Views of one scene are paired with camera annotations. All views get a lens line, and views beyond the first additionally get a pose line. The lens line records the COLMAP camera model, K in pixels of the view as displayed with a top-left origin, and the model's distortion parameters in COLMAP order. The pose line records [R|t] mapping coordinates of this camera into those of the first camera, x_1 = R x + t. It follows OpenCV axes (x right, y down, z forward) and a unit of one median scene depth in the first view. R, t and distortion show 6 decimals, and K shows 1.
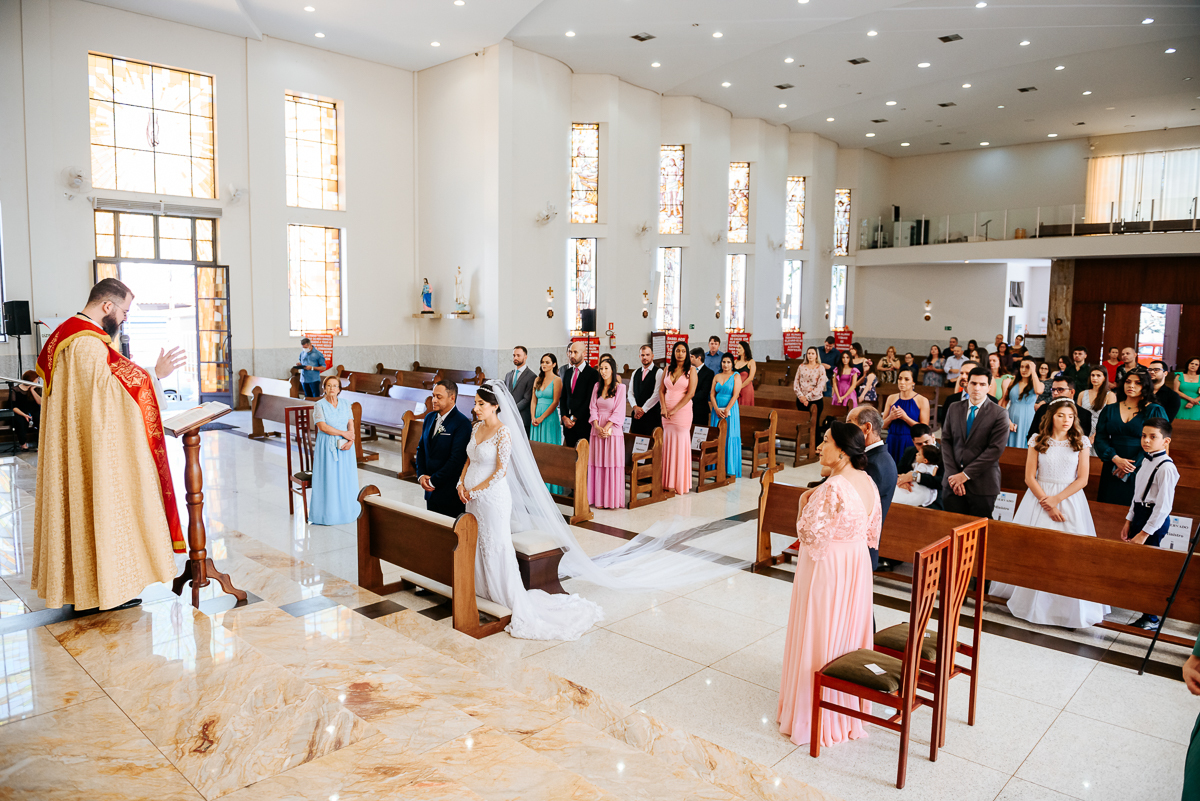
lens RADIAL K [[844.8, 0, 600.0], [0, 844.8, 400.5], [0, 0, 1]] dist [-0.052320, -0.002335]
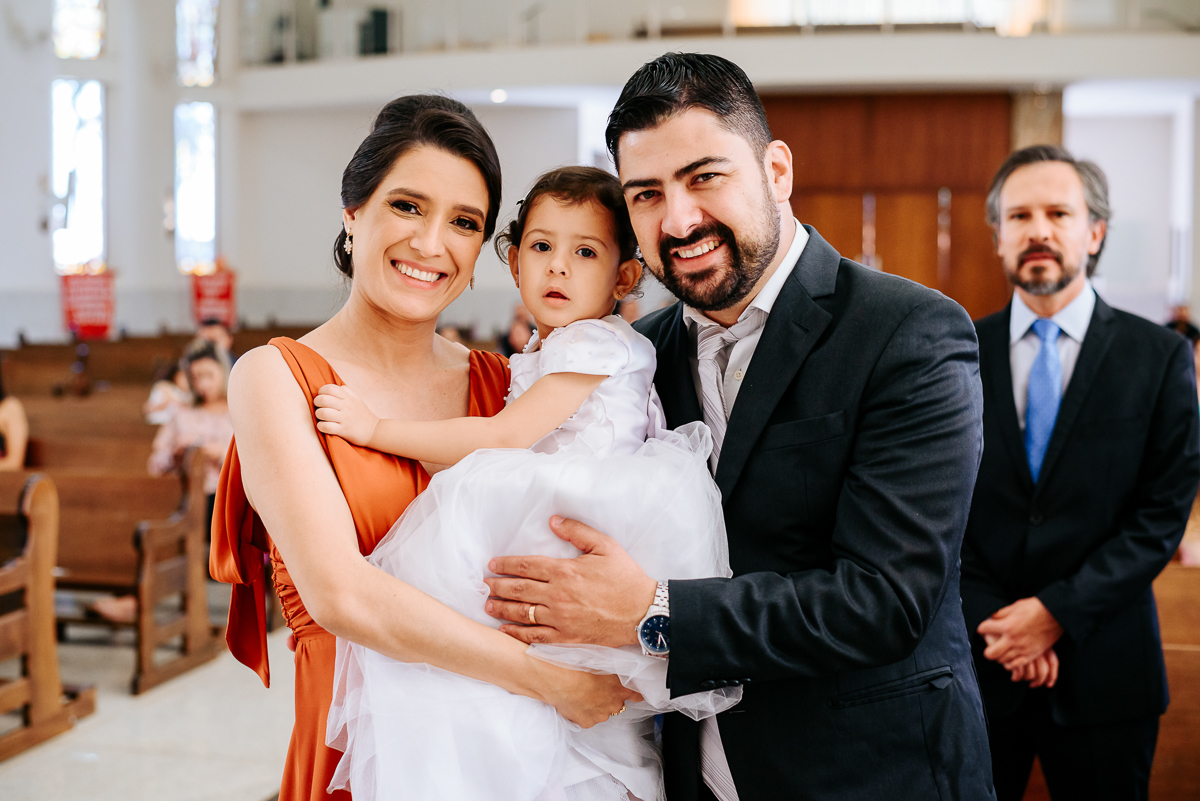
lens RADIAL K [[1720.9, 0, 600.0], [0, 1720.9, 400.5], [0, 0, 1]] dist [-0.093127, 0.017301]
pose [[0.867984, -0.045072, 0.494543, 0.047355], [0.061332, 0.997978, -0.016690, 0.003486], [-0.492790, 0.044818, 0.868993, 0.223463]]
